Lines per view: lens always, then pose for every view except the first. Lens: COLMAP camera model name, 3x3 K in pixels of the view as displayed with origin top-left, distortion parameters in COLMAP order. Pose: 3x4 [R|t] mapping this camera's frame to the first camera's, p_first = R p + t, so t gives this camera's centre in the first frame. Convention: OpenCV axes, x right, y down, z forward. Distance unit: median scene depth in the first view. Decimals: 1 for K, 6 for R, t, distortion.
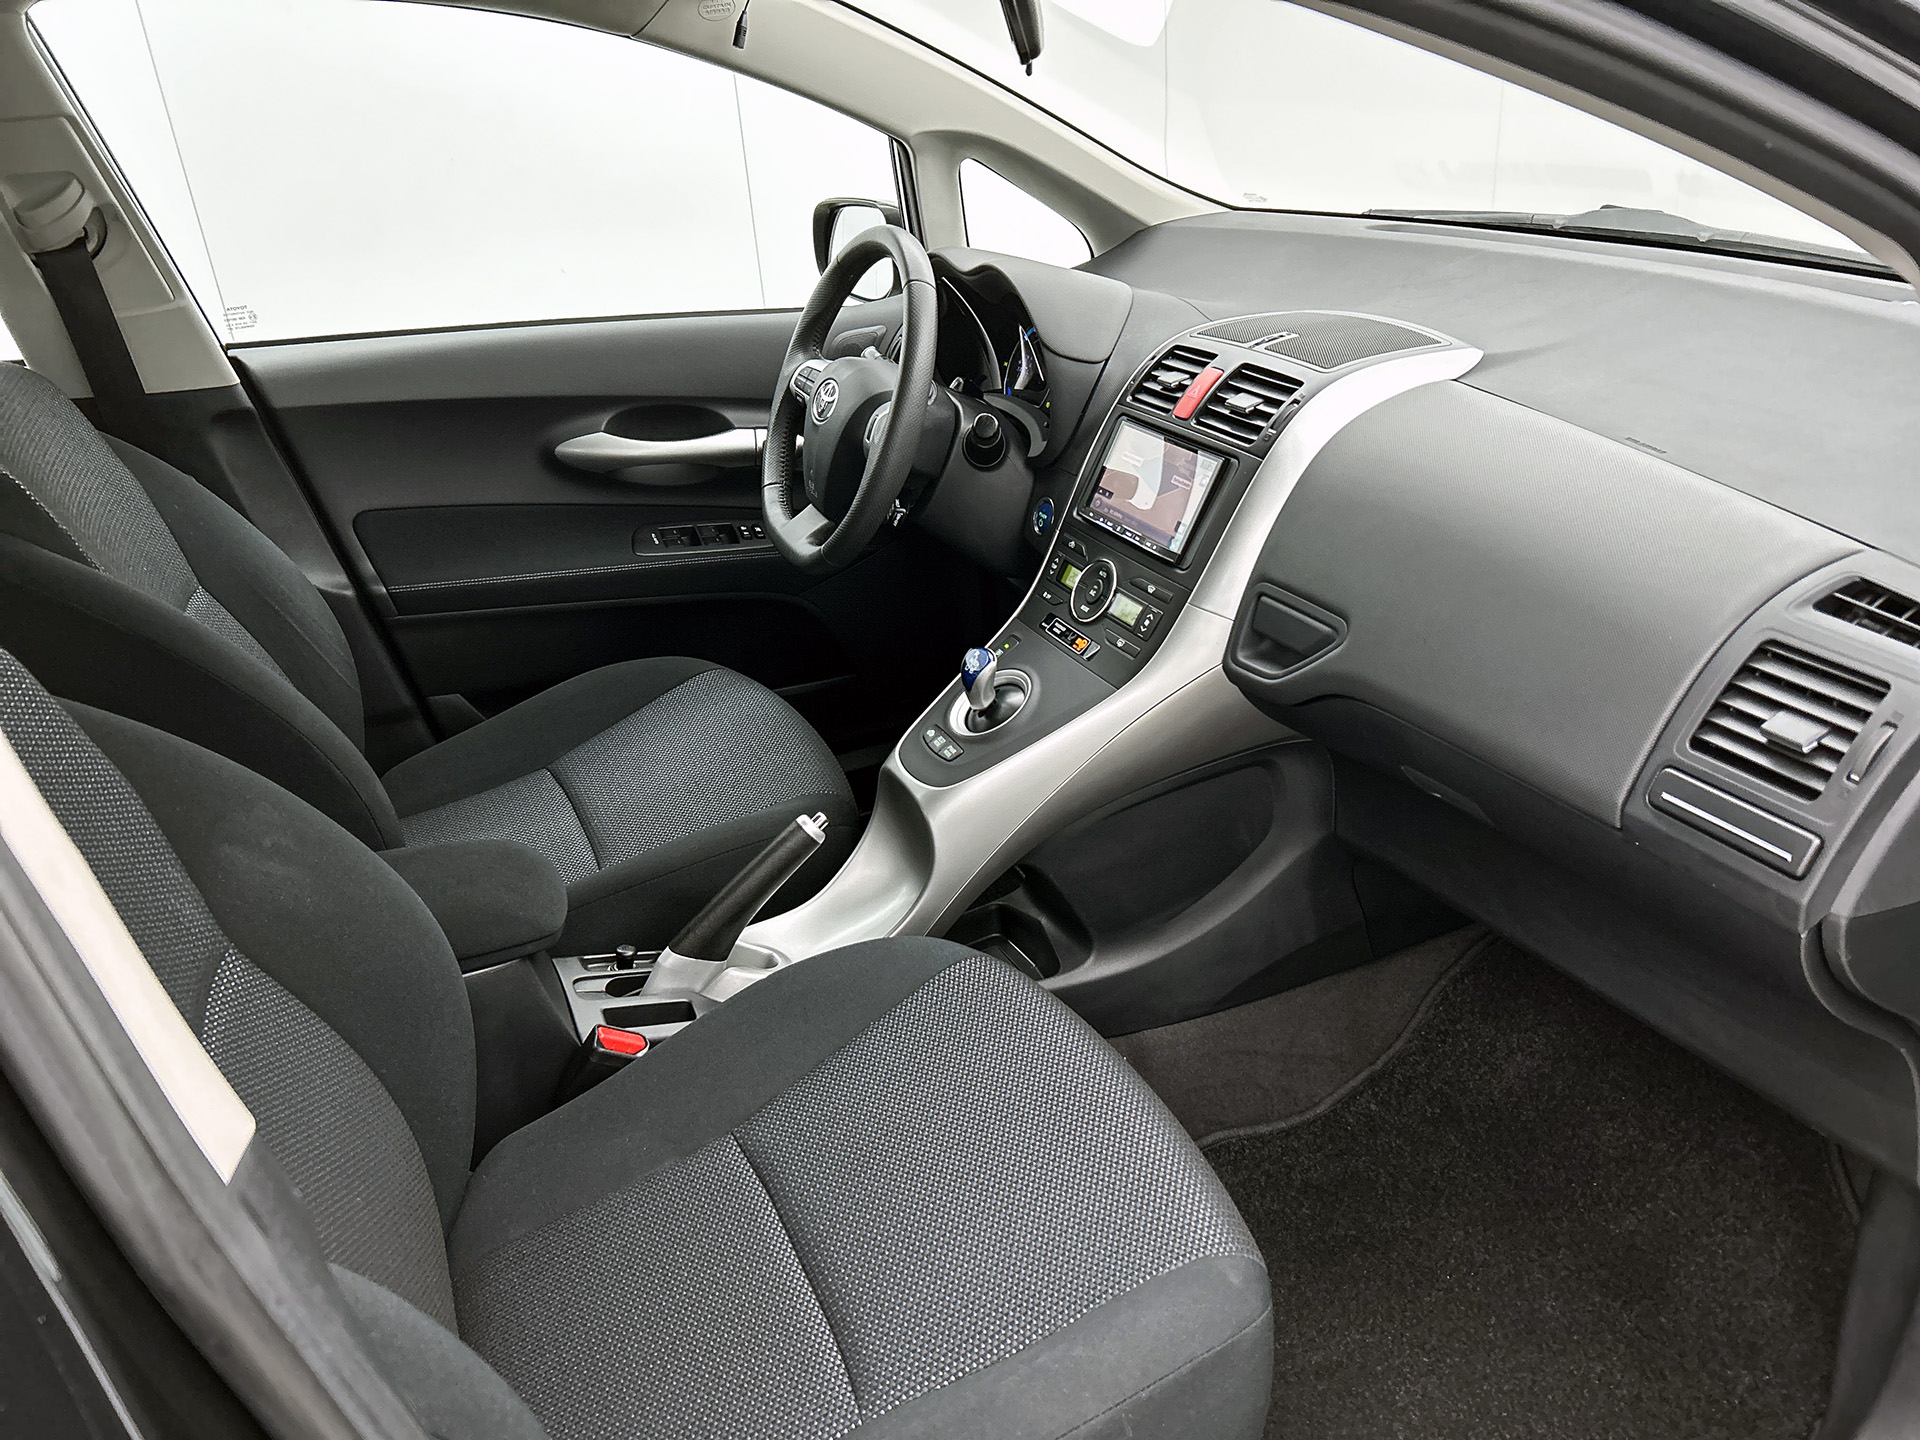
lens RADIAL K [[1468.3, 0, 960.0], [0, 1468.3, 720.0], [0, 0, 1]] dist [0.045084, -0.078131]
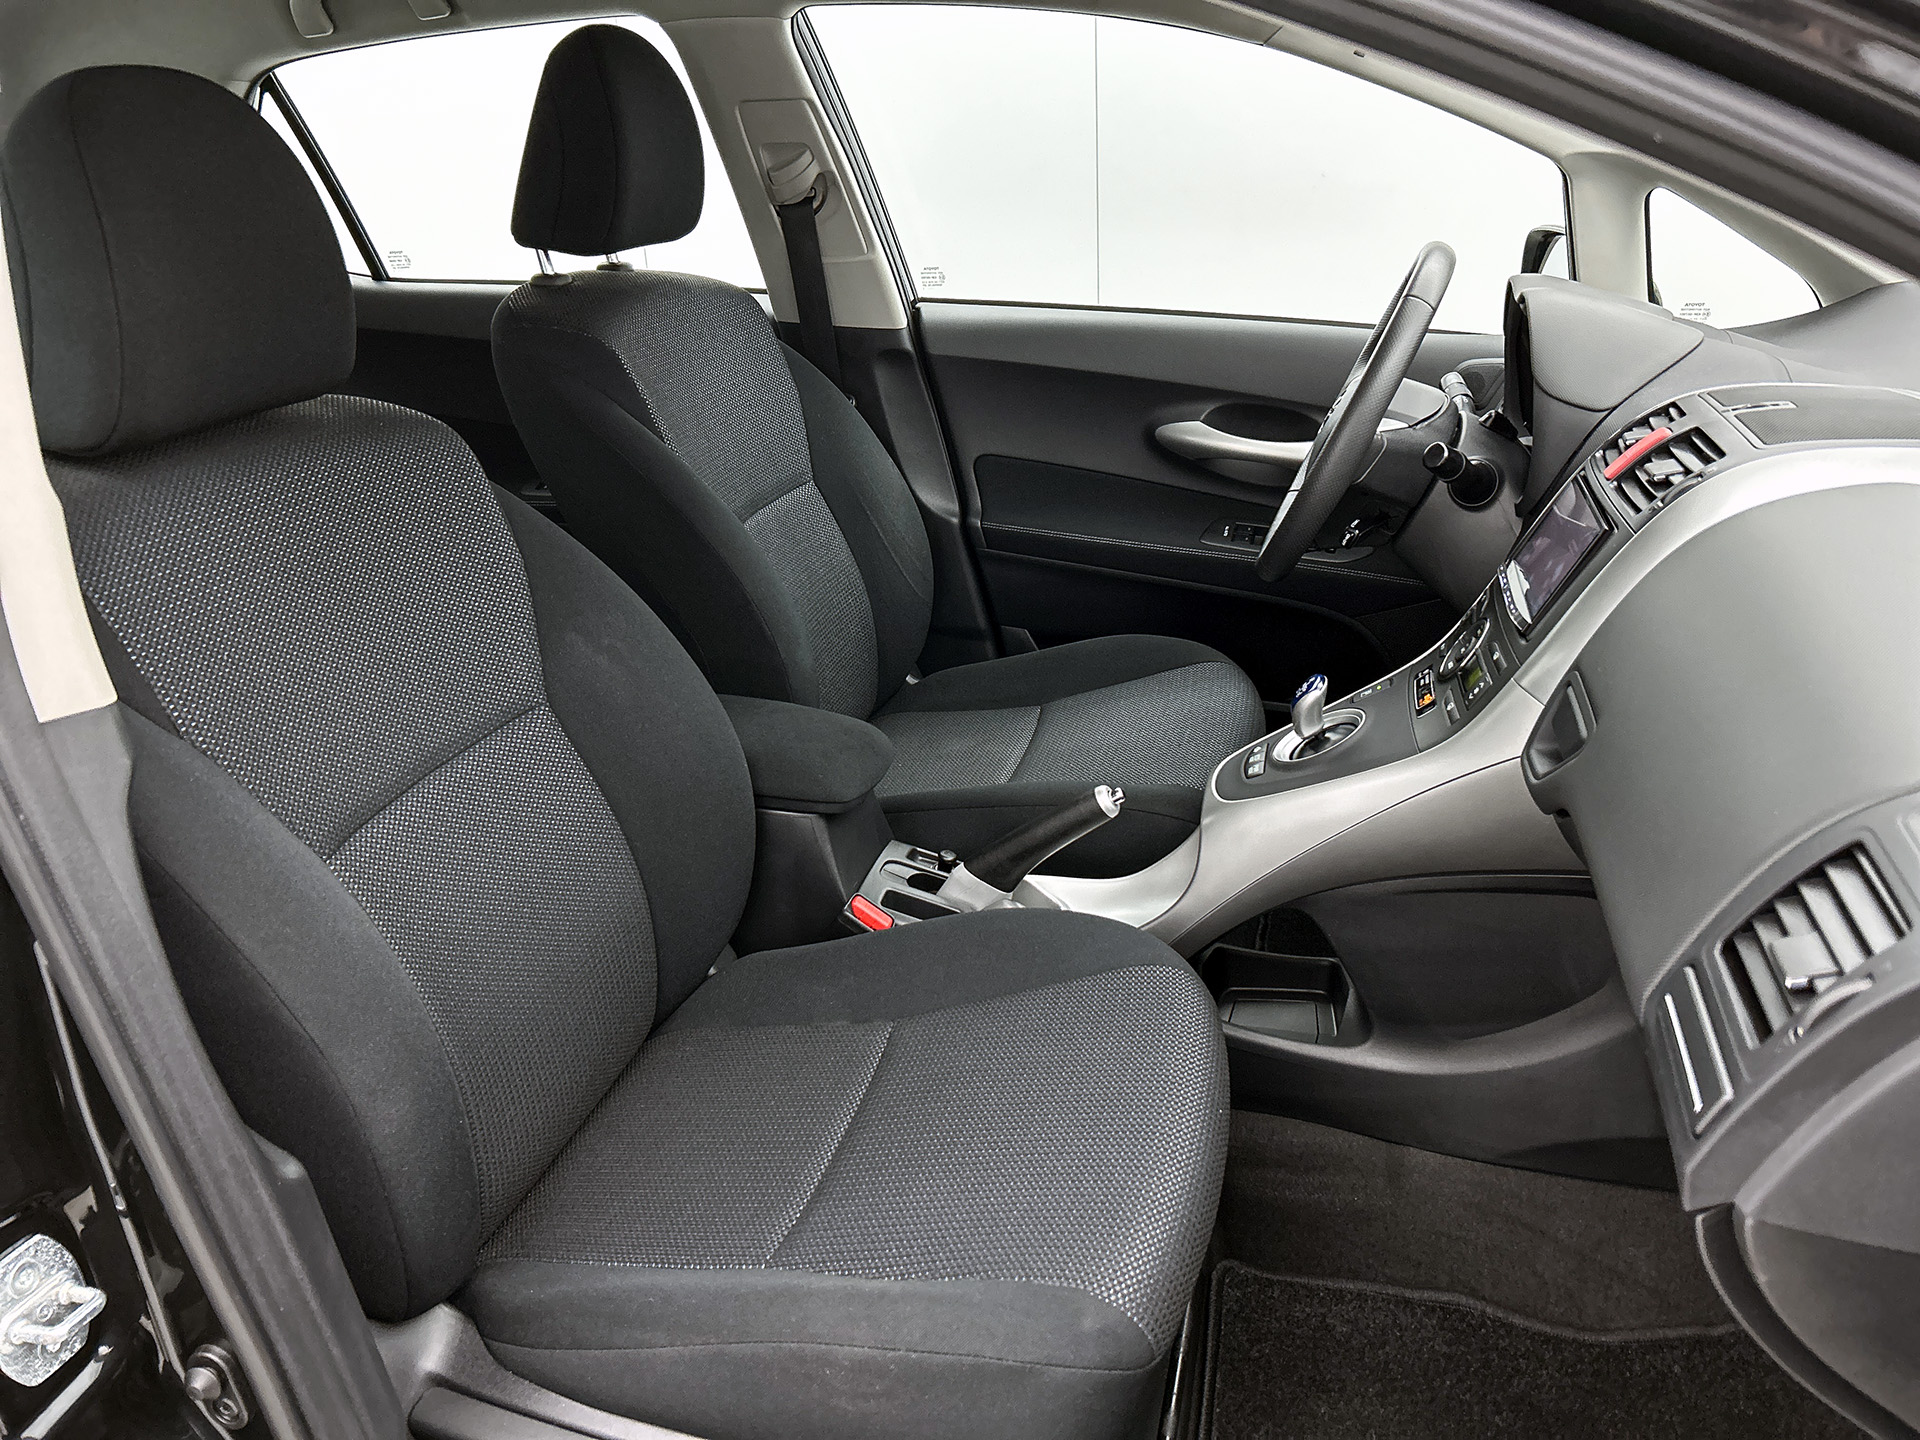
lens RADIAL K [[1468.3, 0, 960.0], [0, 1468.3, 720.0], [0, 0, 1]] dist [0.045084, -0.078131]
pose [[0.764419, 0.271878, -0.584591, 0.364612], [-0.284781, 0.955872, 0.072169, -0.022376], [0.578415, 0.111313, 0.808112, 0.090462]]
